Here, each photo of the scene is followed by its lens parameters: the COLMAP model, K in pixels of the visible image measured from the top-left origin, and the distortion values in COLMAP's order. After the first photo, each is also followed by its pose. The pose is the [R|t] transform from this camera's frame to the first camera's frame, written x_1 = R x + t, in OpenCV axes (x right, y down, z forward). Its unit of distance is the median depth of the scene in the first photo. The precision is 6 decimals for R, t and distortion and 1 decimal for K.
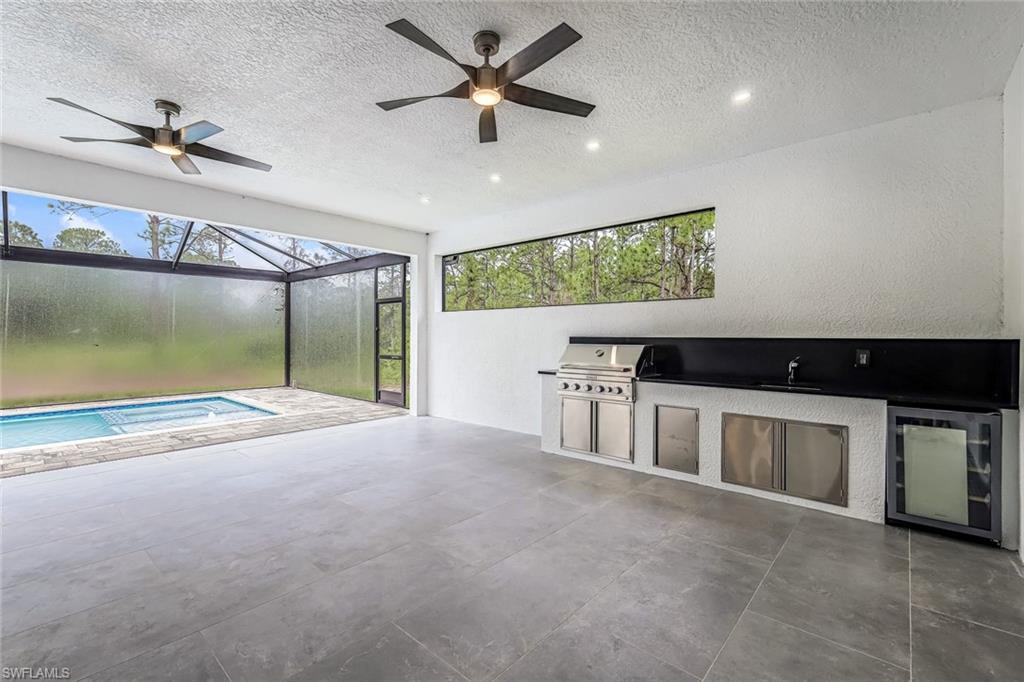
lens RADIAL K [[446.9, 0, 513.0], [0, 446.9, 335.8], [0, 0, 1]] dist [0.000892, 0.000223]
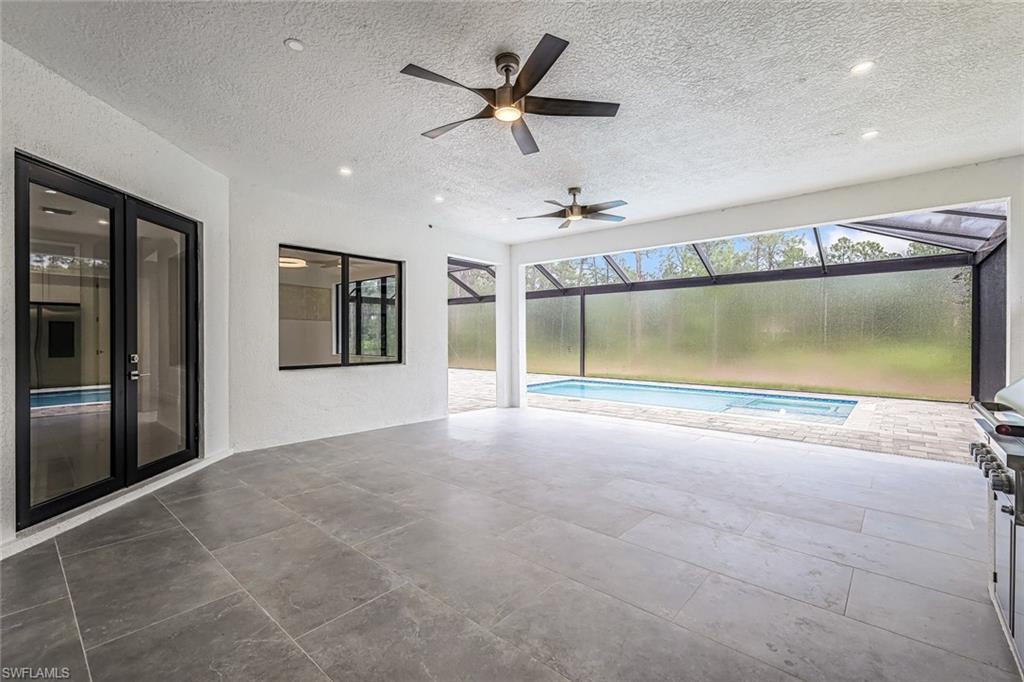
lens RADIAL K [[438.9, 0, 512.9], [0, 438.9, 337.4], [0, 0, 1]] dist [-0.000064, 0.000009]
pose [[0.010567, 0.001150, -0.999944, 0.785867], [-0.000375, 0.999999, 0.001147, 0.002176], [0.999944, 0.000363, 0.010567, 0.788058]]
